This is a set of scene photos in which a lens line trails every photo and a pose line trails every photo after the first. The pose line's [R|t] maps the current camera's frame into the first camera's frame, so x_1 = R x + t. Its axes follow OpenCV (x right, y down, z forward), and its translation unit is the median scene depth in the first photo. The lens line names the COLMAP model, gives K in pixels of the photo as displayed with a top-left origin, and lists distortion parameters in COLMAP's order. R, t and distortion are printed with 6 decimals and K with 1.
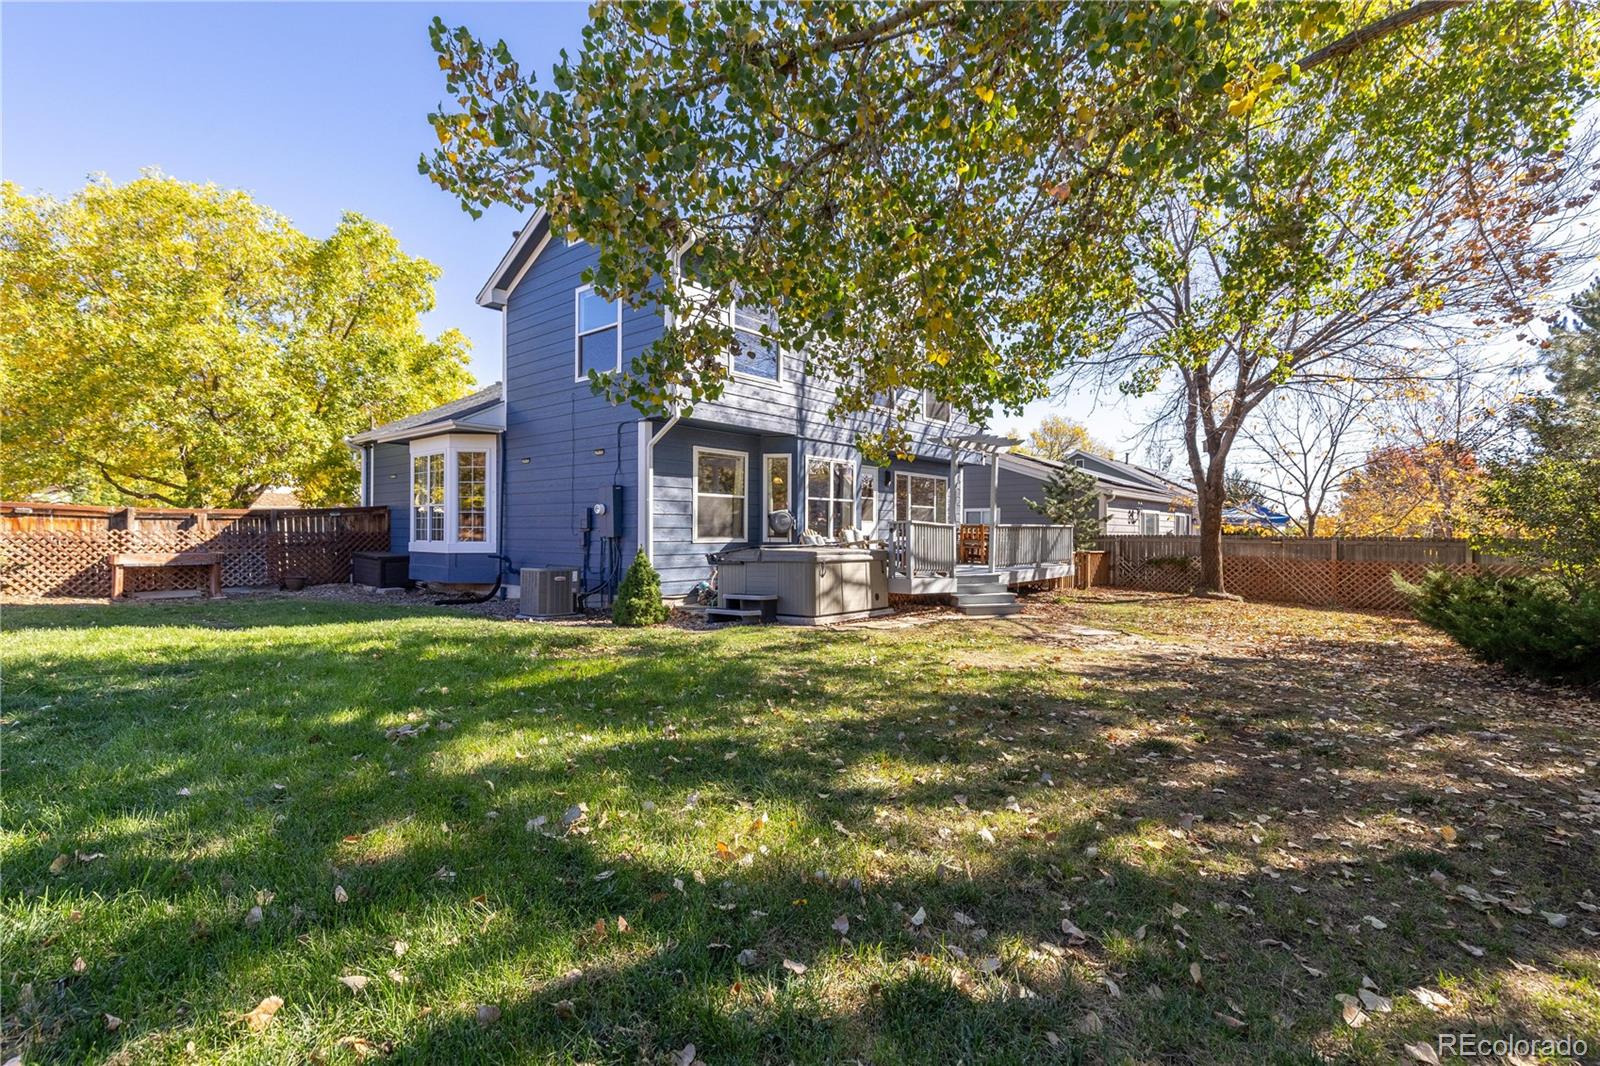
lens RADIAL K [[732.7, 0, 788.8], [0, 732.7, 533.3], [0, 0, 1]] dist [0.014087, -0.003169]
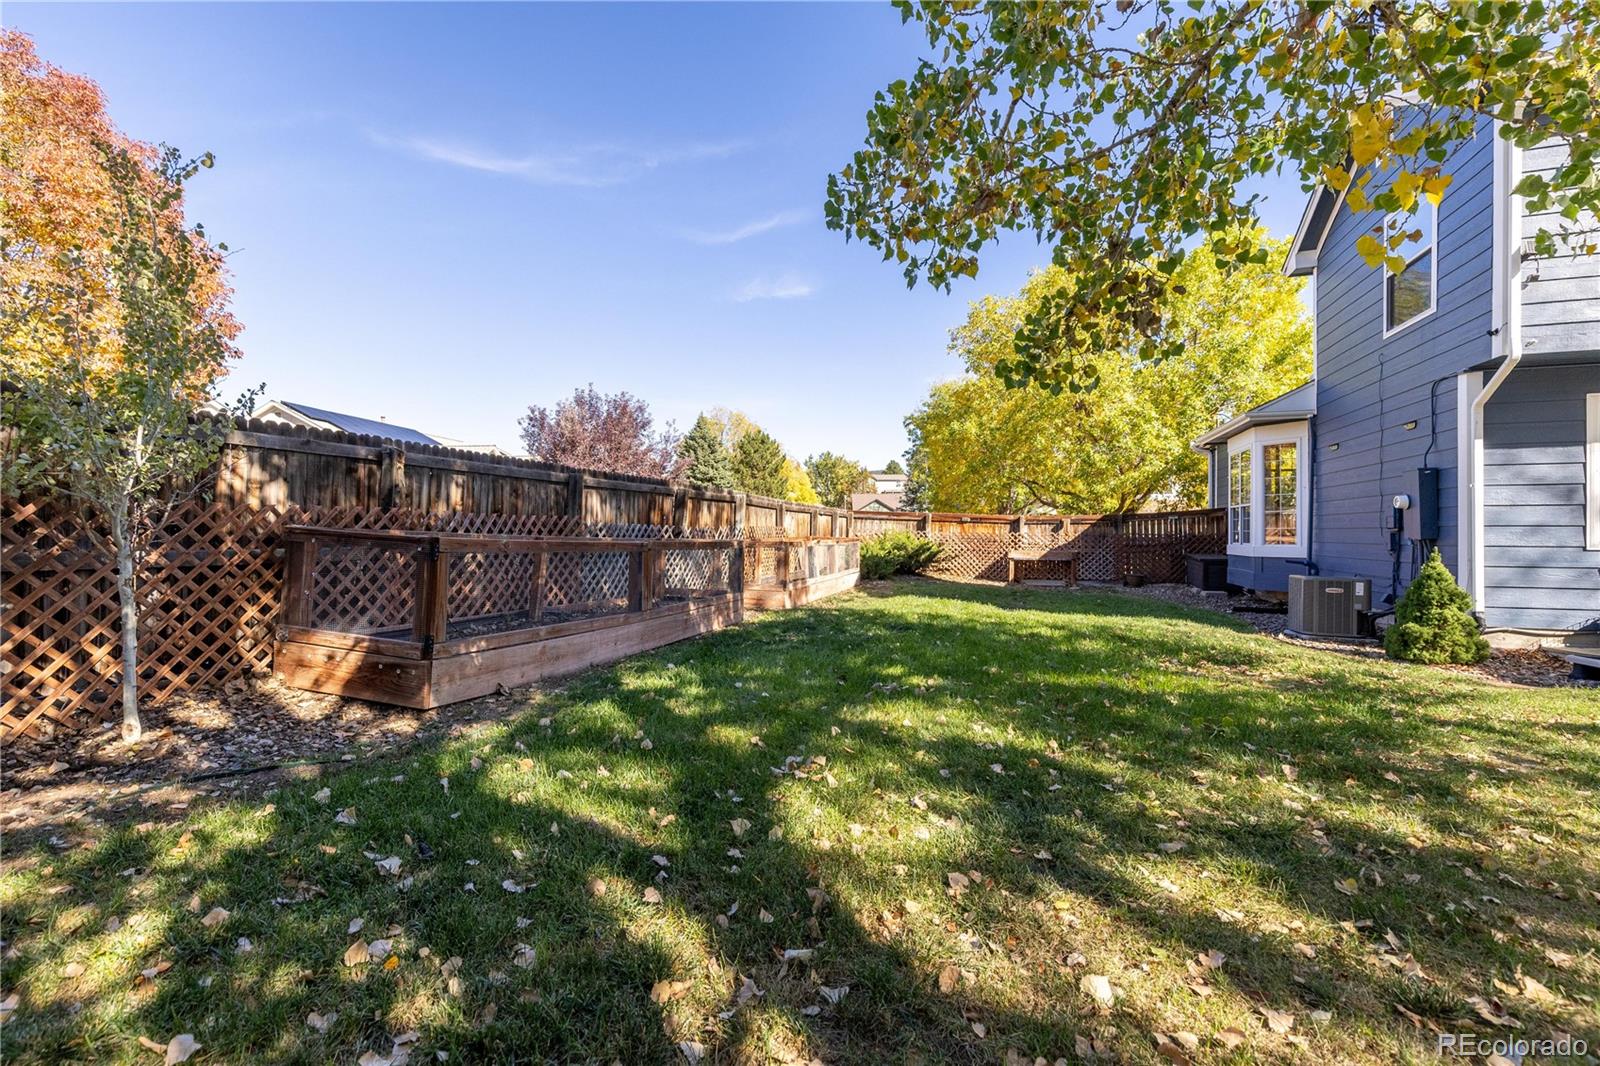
lens RADIAL K [[732.7, 0, 792.2], [0, 732.7, 533.8], [0, 0, 1]] dist [0.014087, -0.003169]
pose [[0.367707, -0.001450, -0.929940, 0.199117], [-0.005933, 0.999975, -0.003906, 0.005830], [0.929923, 0.006954, 0.367689, 0.135836]]
